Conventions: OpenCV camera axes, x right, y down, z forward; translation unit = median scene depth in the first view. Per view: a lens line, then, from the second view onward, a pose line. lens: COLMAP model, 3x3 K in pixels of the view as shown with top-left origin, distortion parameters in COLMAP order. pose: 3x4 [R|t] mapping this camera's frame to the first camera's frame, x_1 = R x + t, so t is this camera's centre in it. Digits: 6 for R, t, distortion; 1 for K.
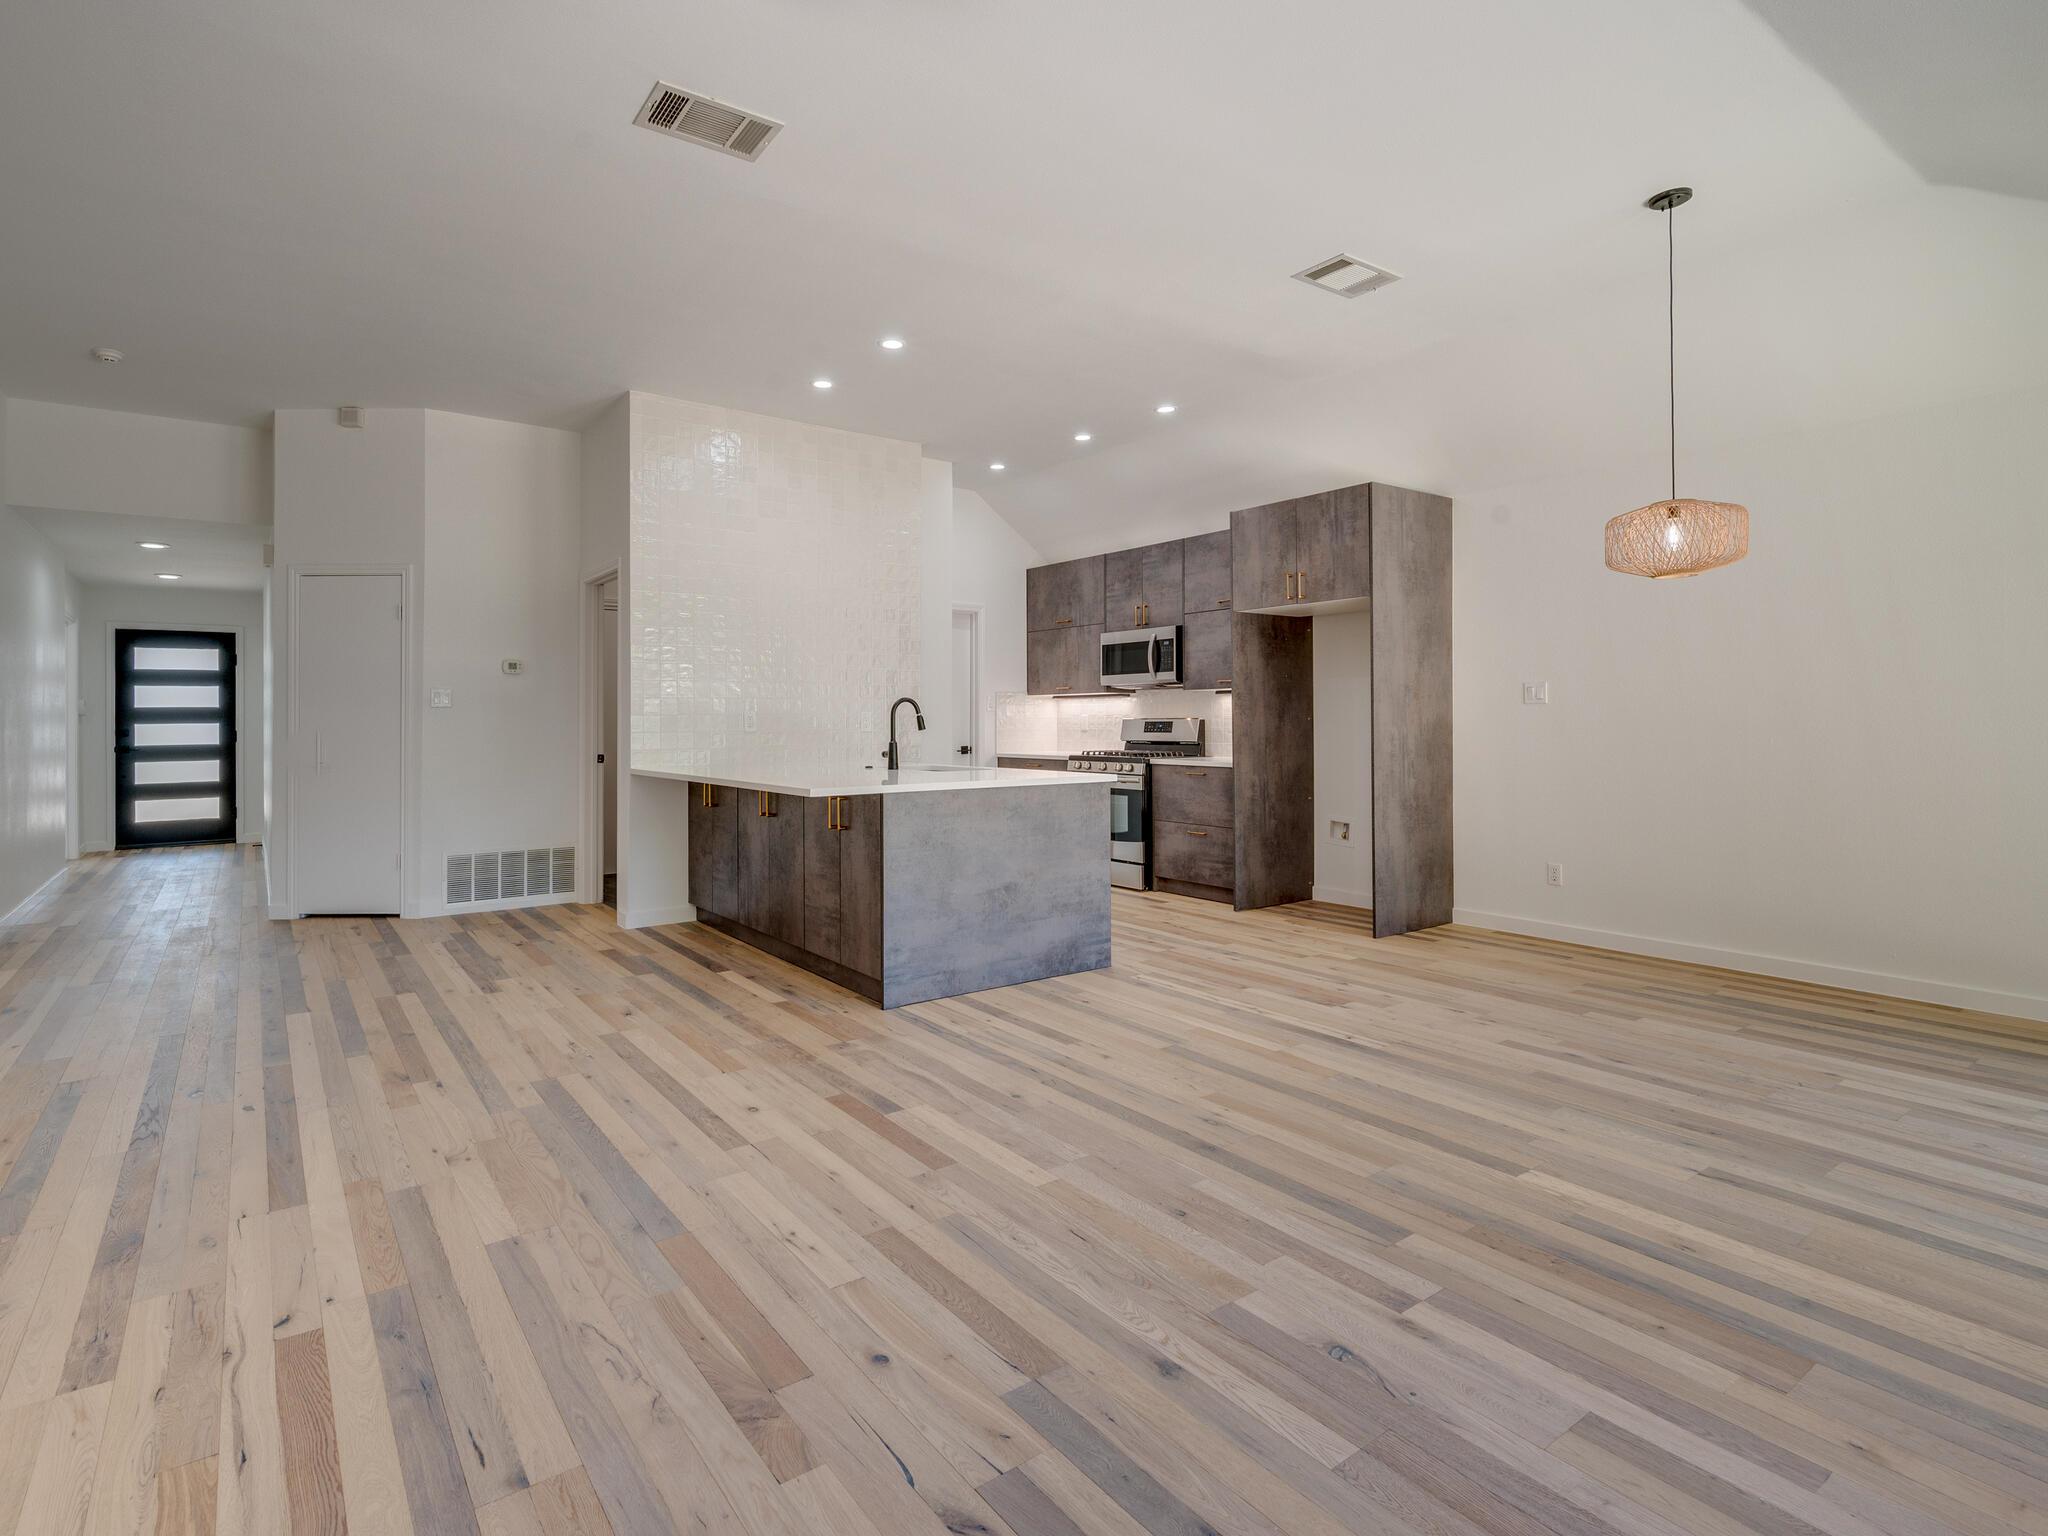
lens RADIAL K [[1094.1, 0, 1027.1], [0, 1094.1, 702.1], [0, 0, 1]] dist [-0.002260, -0.001249]
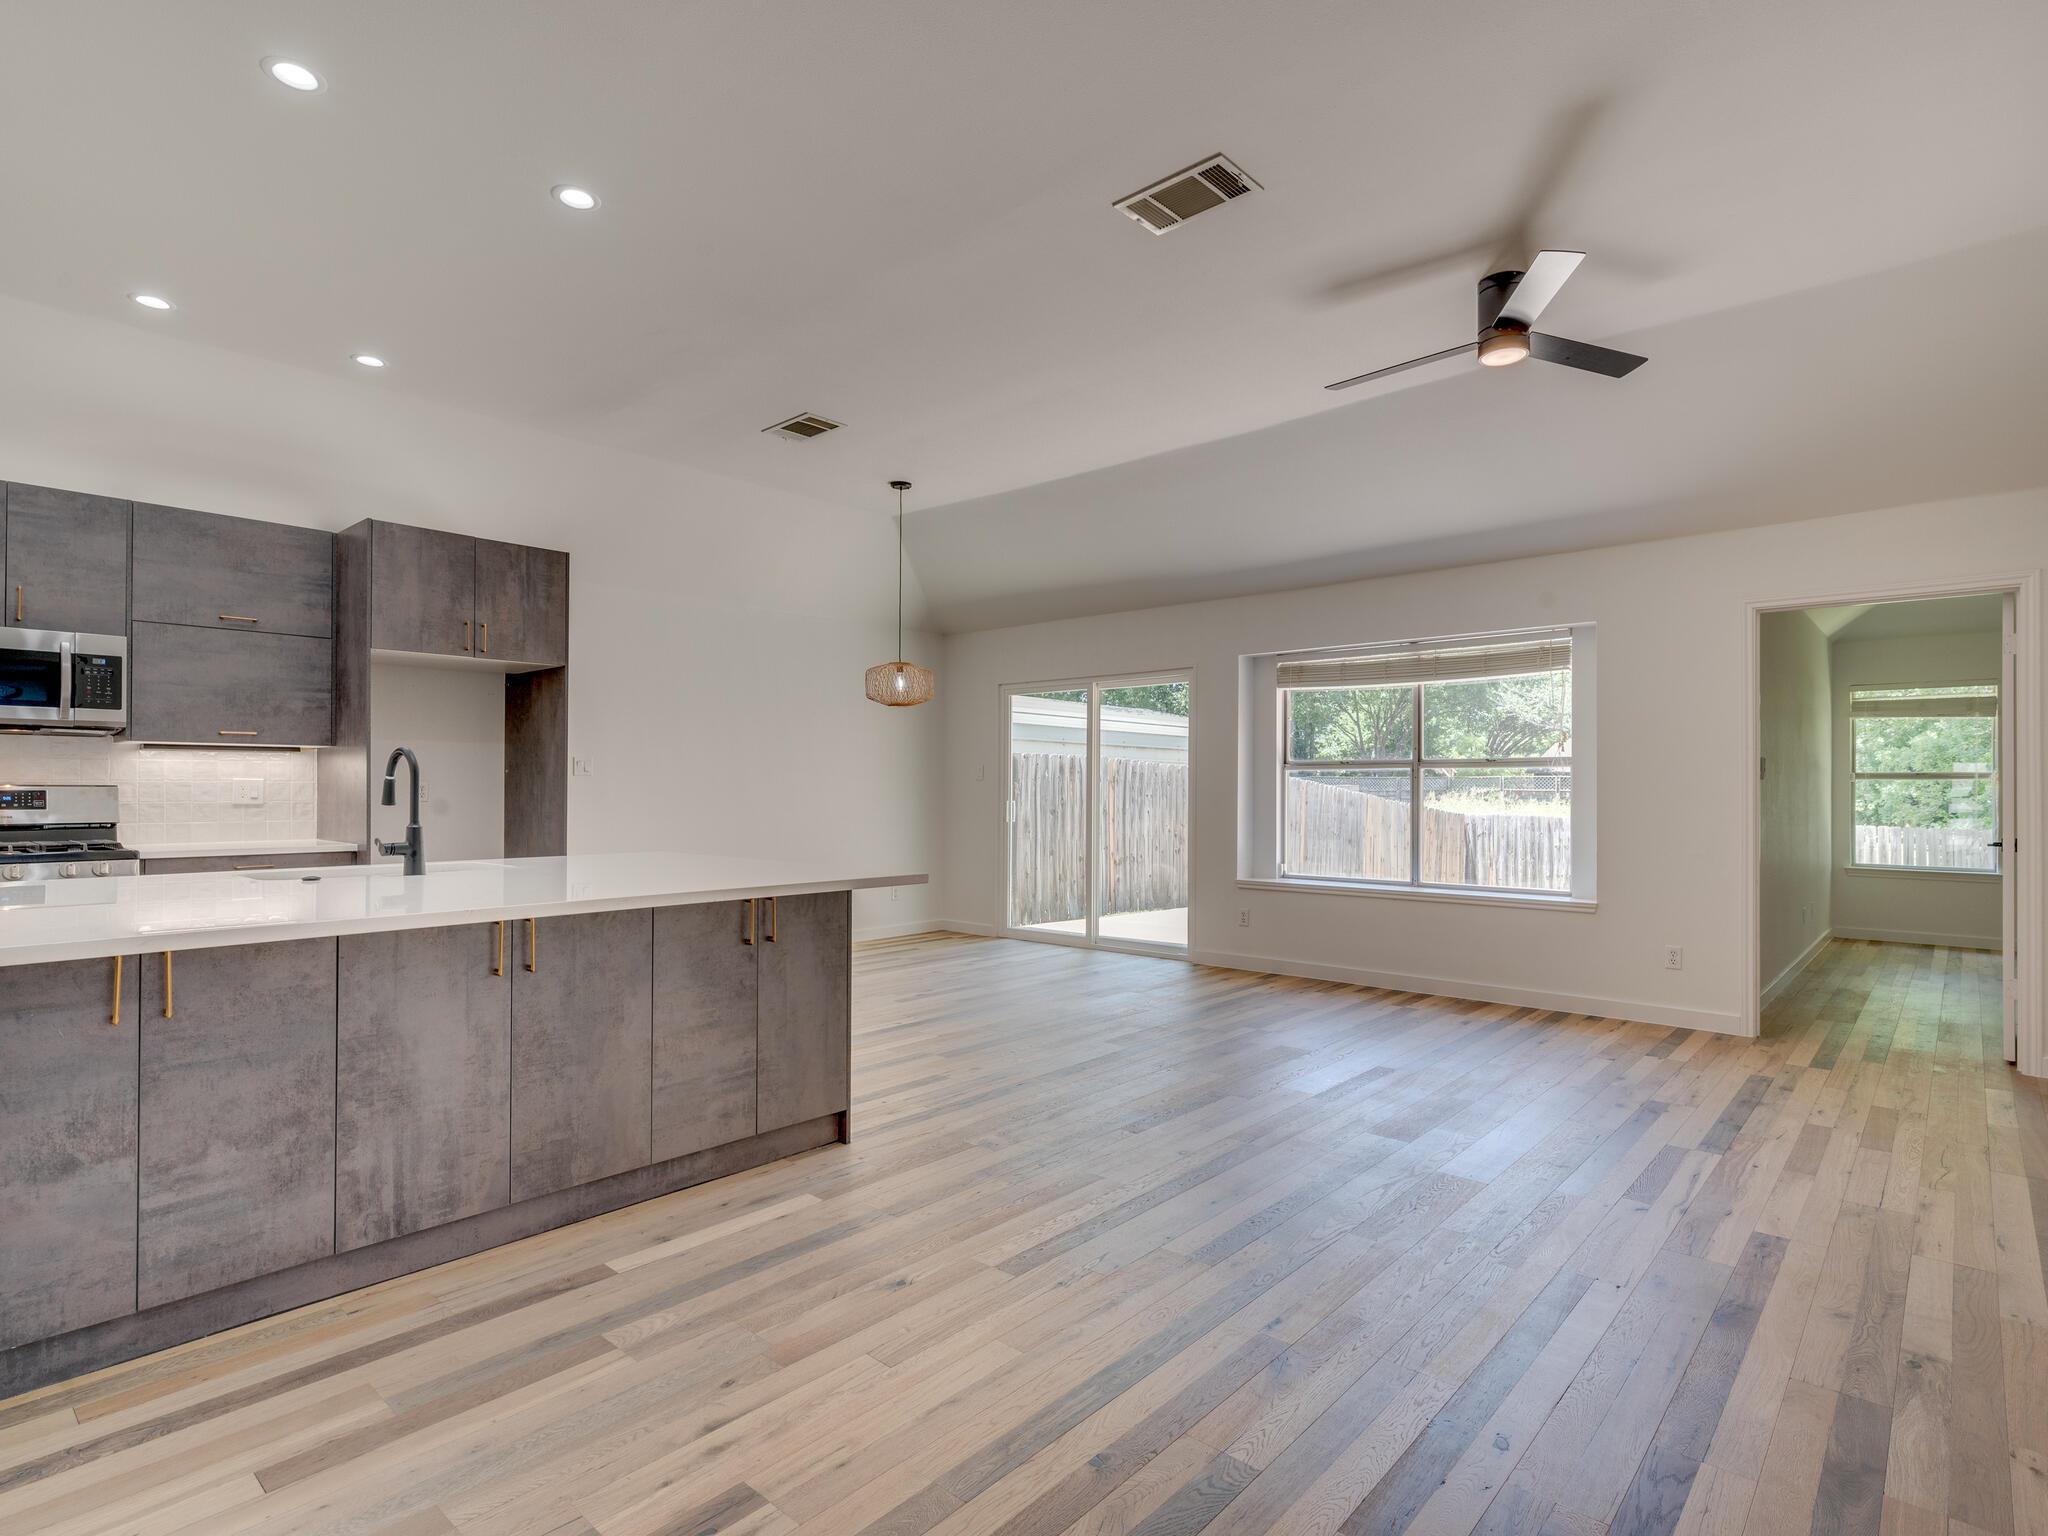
lens RADIAL K [[1021.9, 0, 1024.0], [0, 1021.9, 768.0], [0, 0, 1]] dist [0.002197, 0.000366]
pose [[-0.218995, 0.023200, 0.975450, -1.158215], [-0.018027, 0.999450, -0.027818, 0.025483], [-0.975559, -0.023676, -0.218457, 1.329263]]
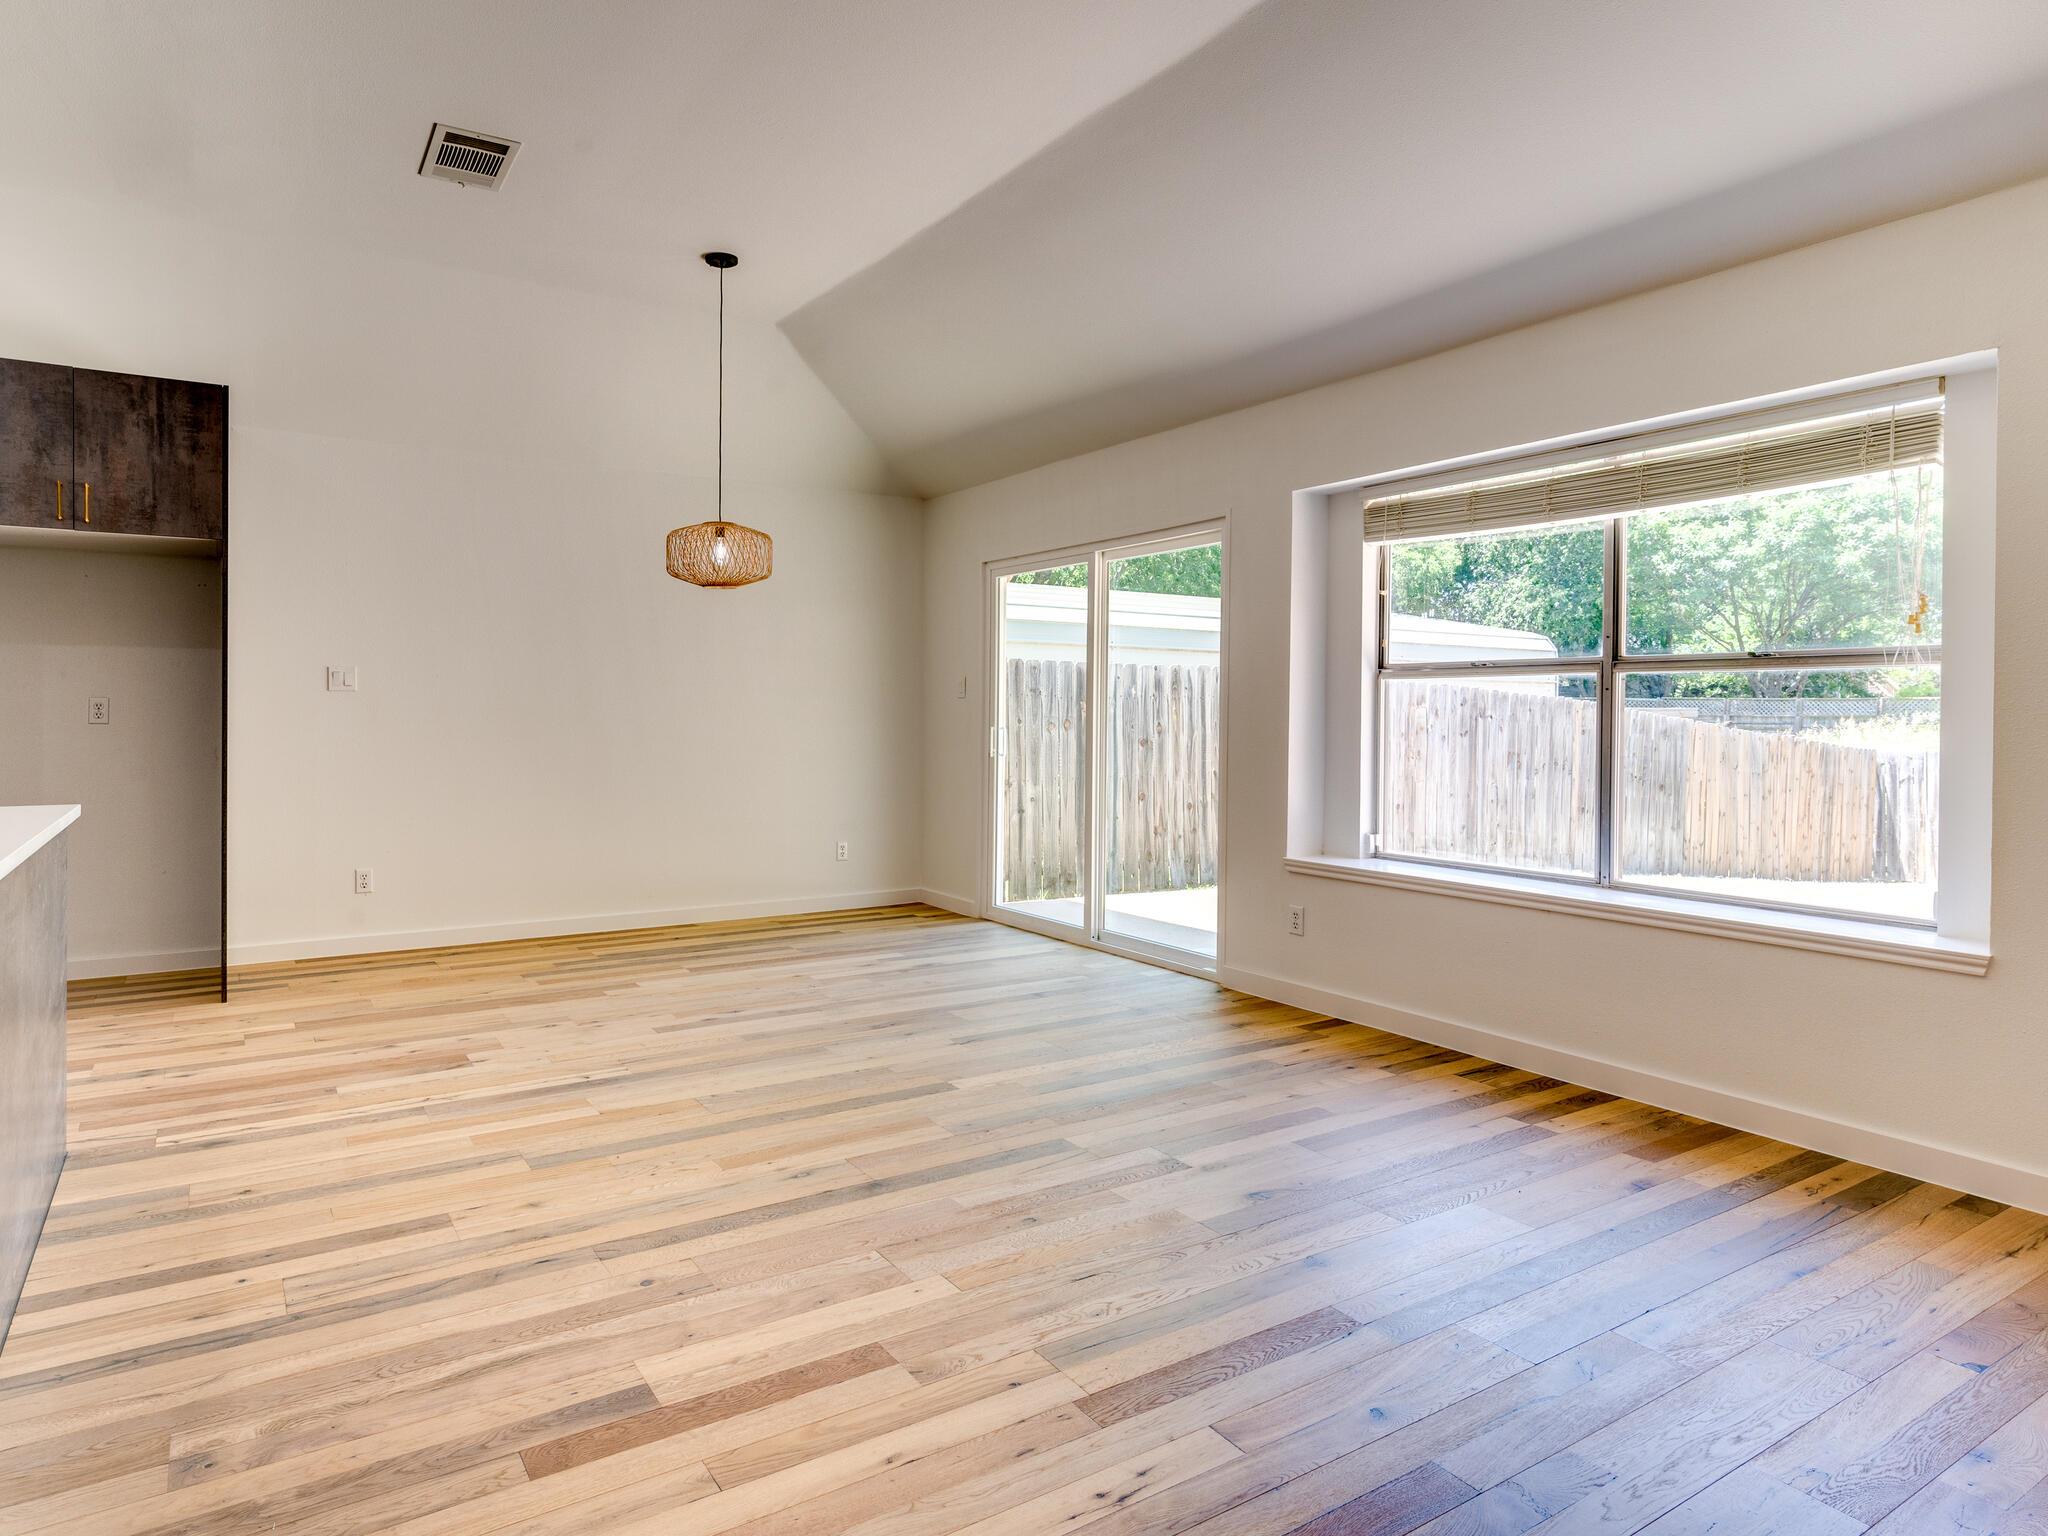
lens RADIAL K [[1129.0, 0, 896.5], [0, 1129.0, 710.4], [0, 0, 1]] dist [0.000070, 0.001511]
pose [[0.102119, 0.004760, 0.994761, -0.664368], [-0.021530, 0.999765, -0.002573, 0.016415], [-0.994539, -0.021154, 0.102197, 0.784934]]
